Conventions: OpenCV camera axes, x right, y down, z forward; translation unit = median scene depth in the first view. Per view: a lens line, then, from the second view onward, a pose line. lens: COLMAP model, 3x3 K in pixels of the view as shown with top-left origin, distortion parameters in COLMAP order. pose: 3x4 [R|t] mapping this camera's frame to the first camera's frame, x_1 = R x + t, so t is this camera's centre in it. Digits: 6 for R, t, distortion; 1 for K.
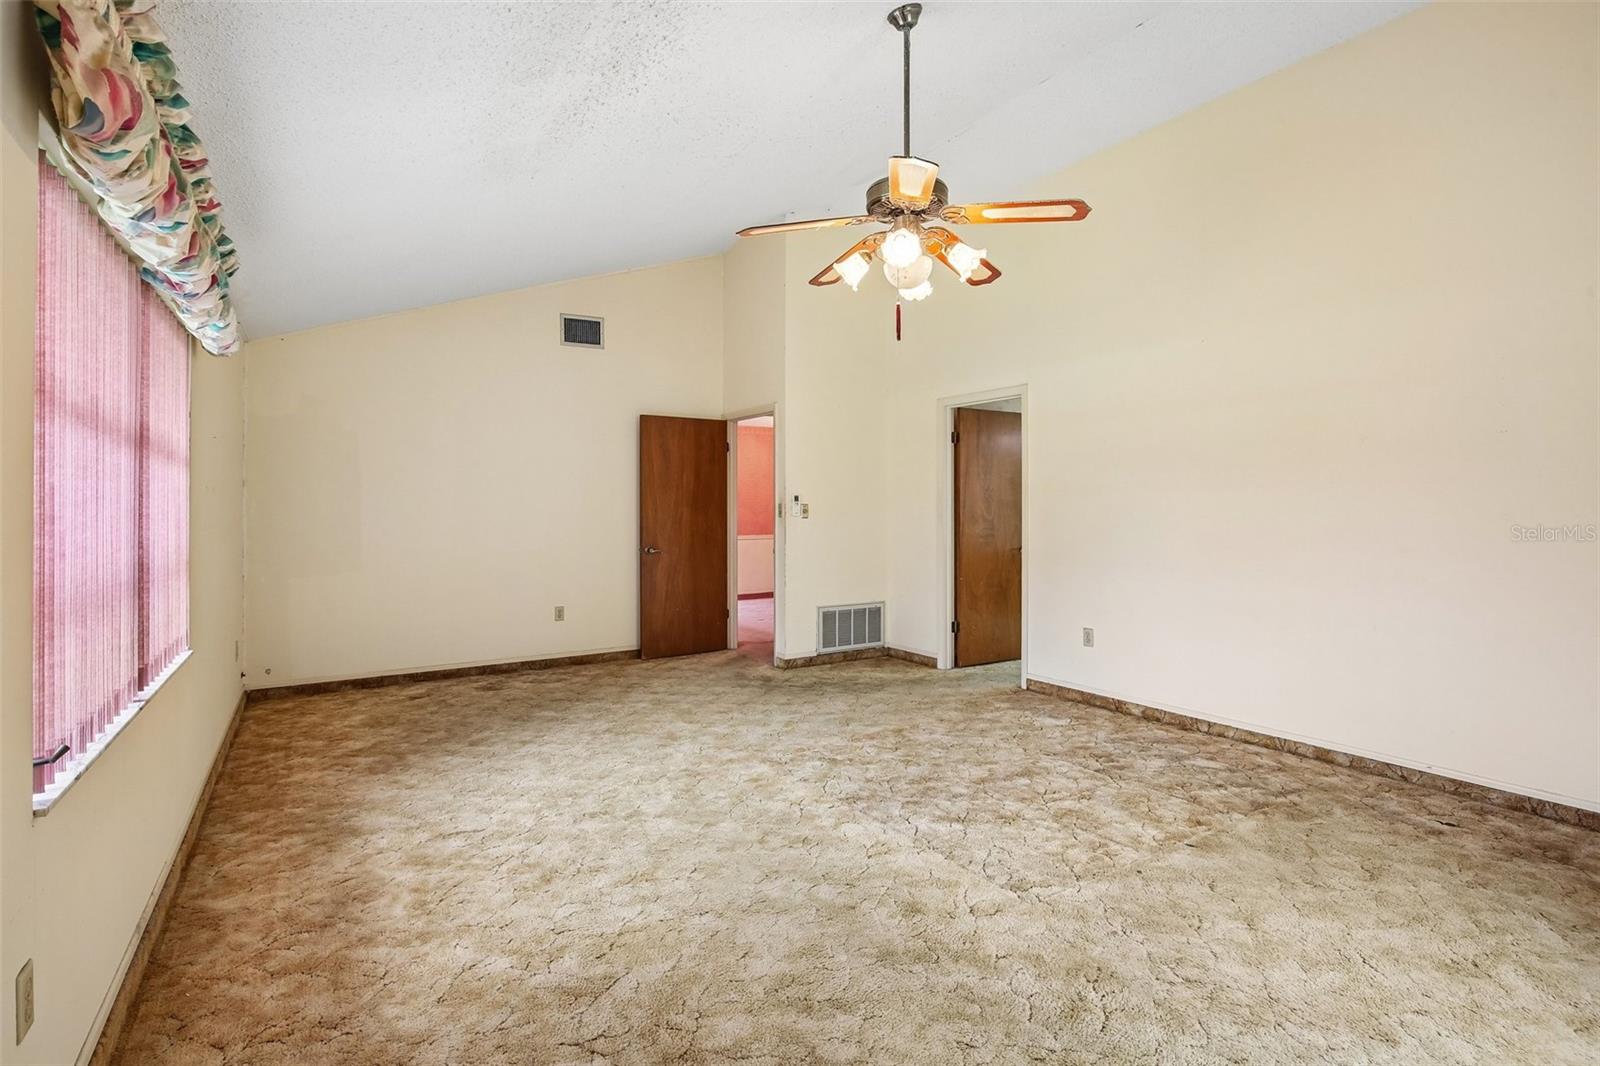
lens RADIAL K [[750.4, 0, 794.9], [0, 750.4, 510.7], [0, 0, 1]] dist [-0.026990, 0.000527]
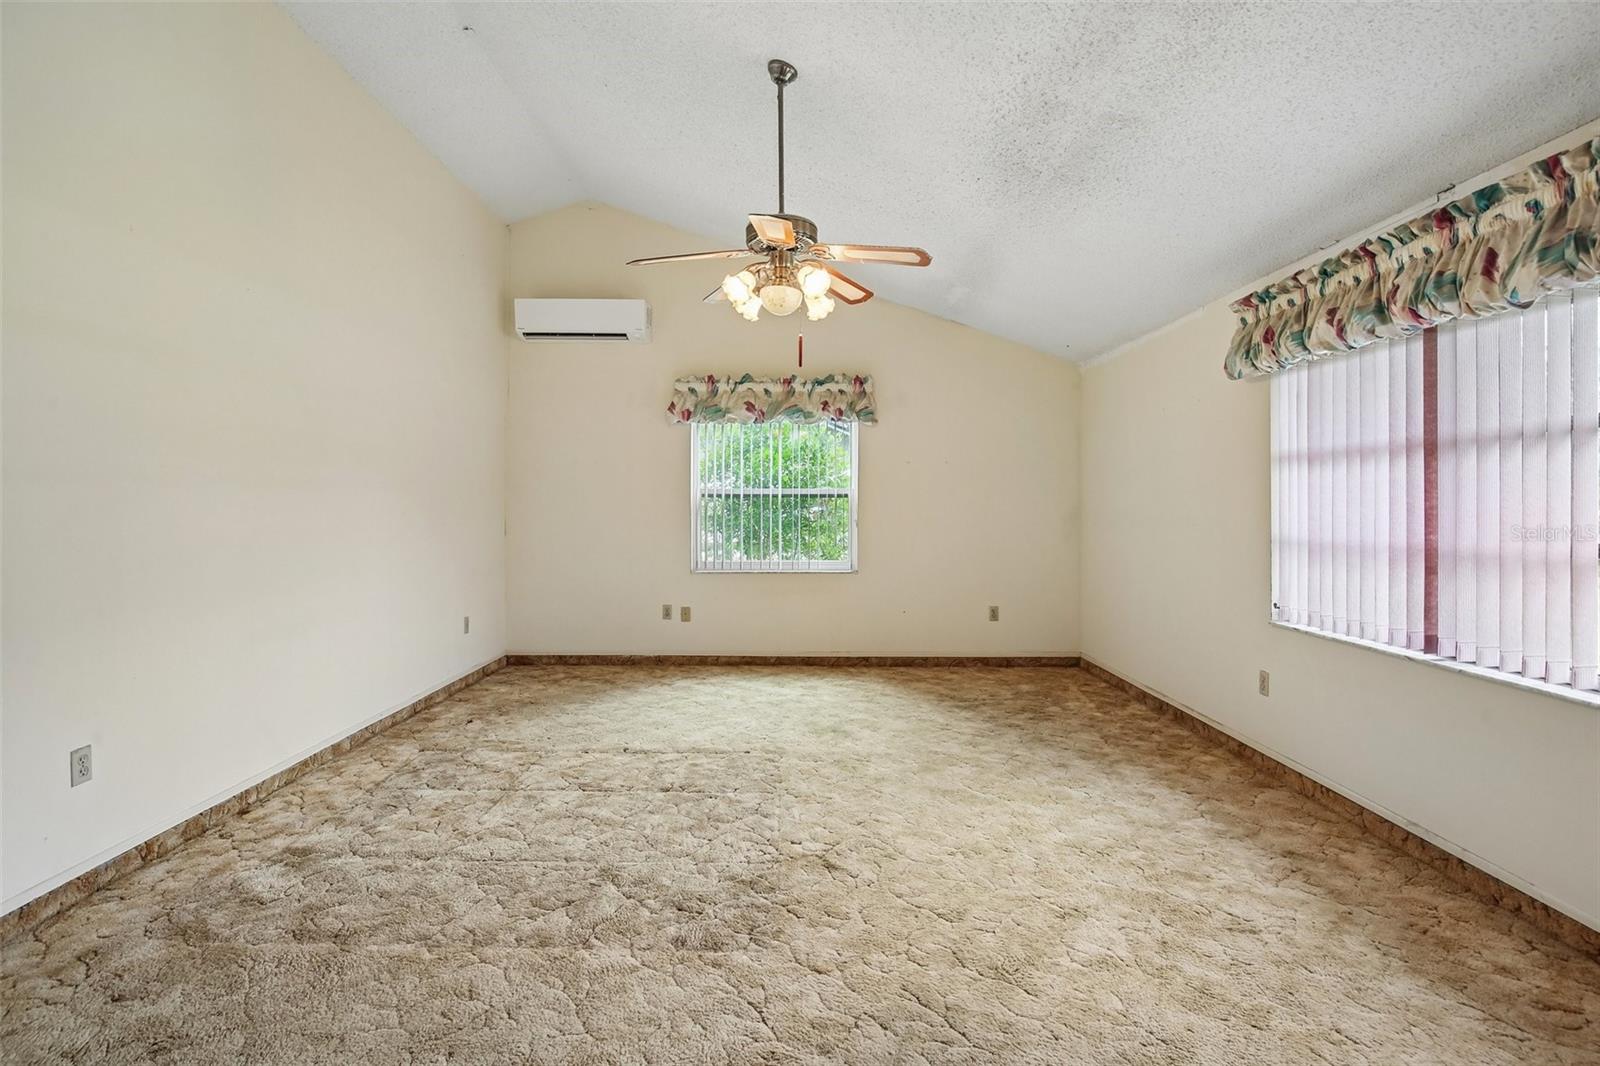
lens RADIAL K [[750.4, 0, 794.9], [0, 750.4, 510.7], [0, 0, 1]] dist [-0.026990, 0.000527]
pose [[-0.846330, -0.000219, 0.532659, -0.352260], [0.004617, 0.999959, 0.007748, -0.005811], [-0.532639, 0.009016, -0.846294, 1.461970]]
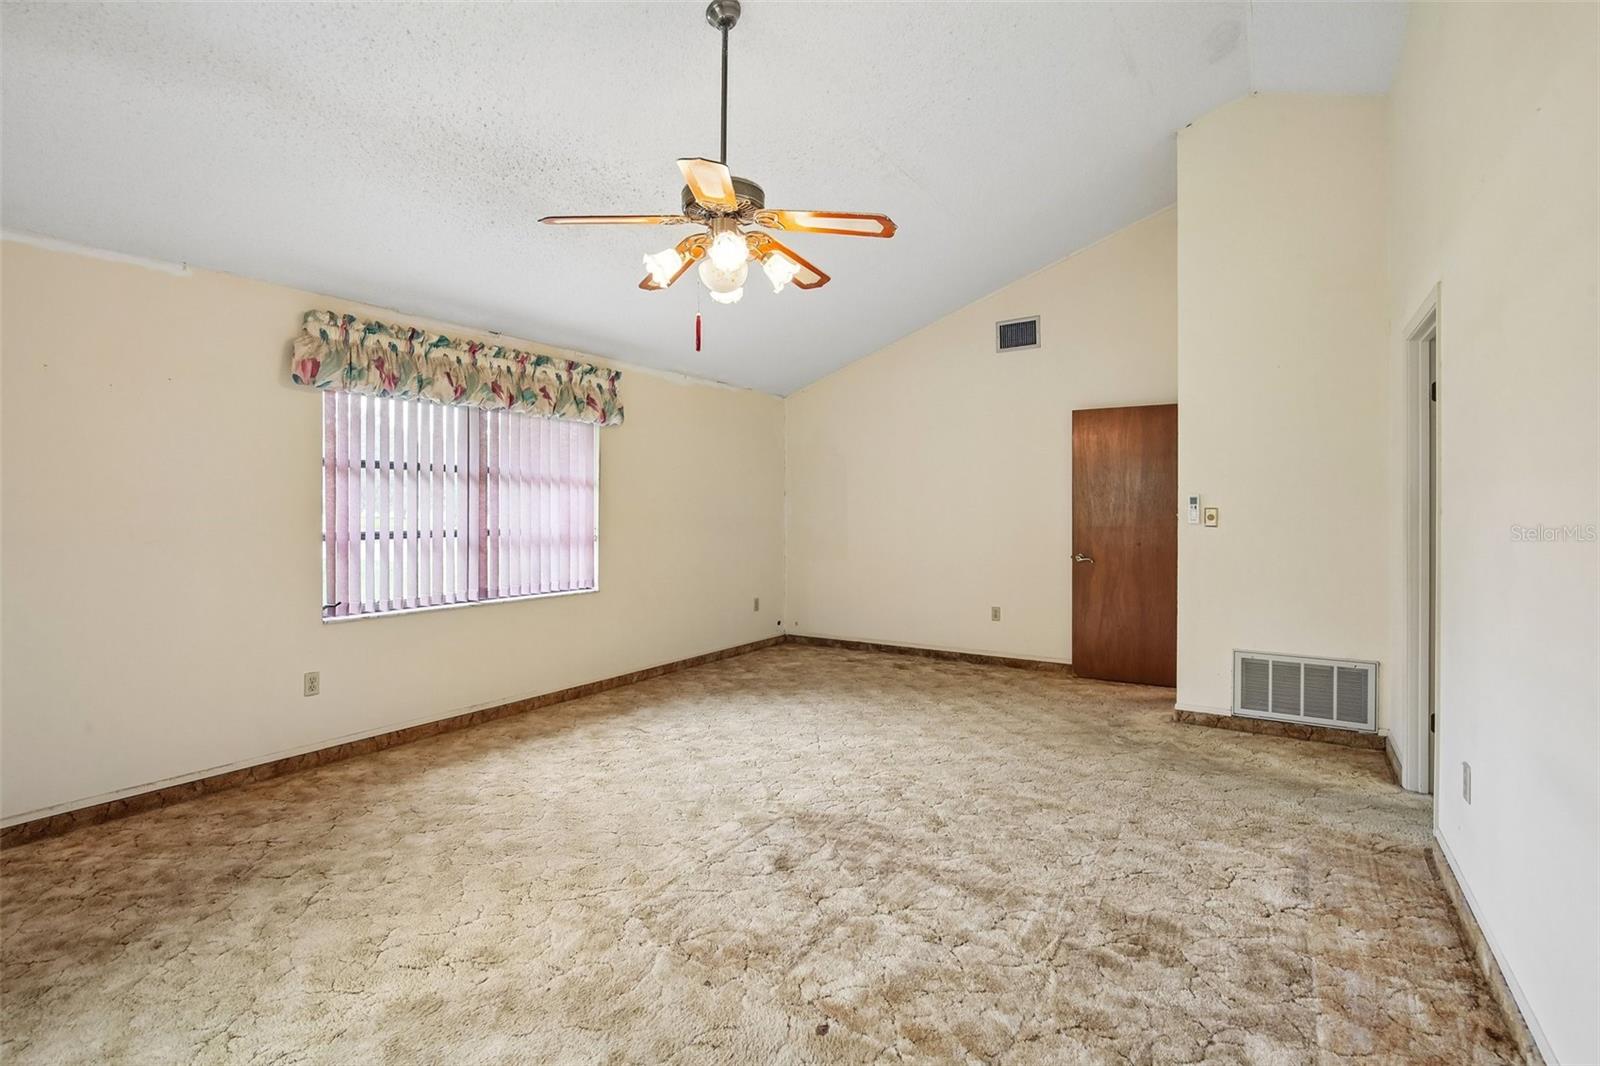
lens RADIAL K [[750.4, 0, 794.9], [0, 750.4, 510.7], [0, 0, 1]] dist [-0.026990, 0.000527]
pose [[0.423228, 0.005354, -0.906007, 0.809348], [-0.005249, 0.999980, 0.003458, -0.010544], [0.906008, 0.003292, 0.423248, 0.500765]]
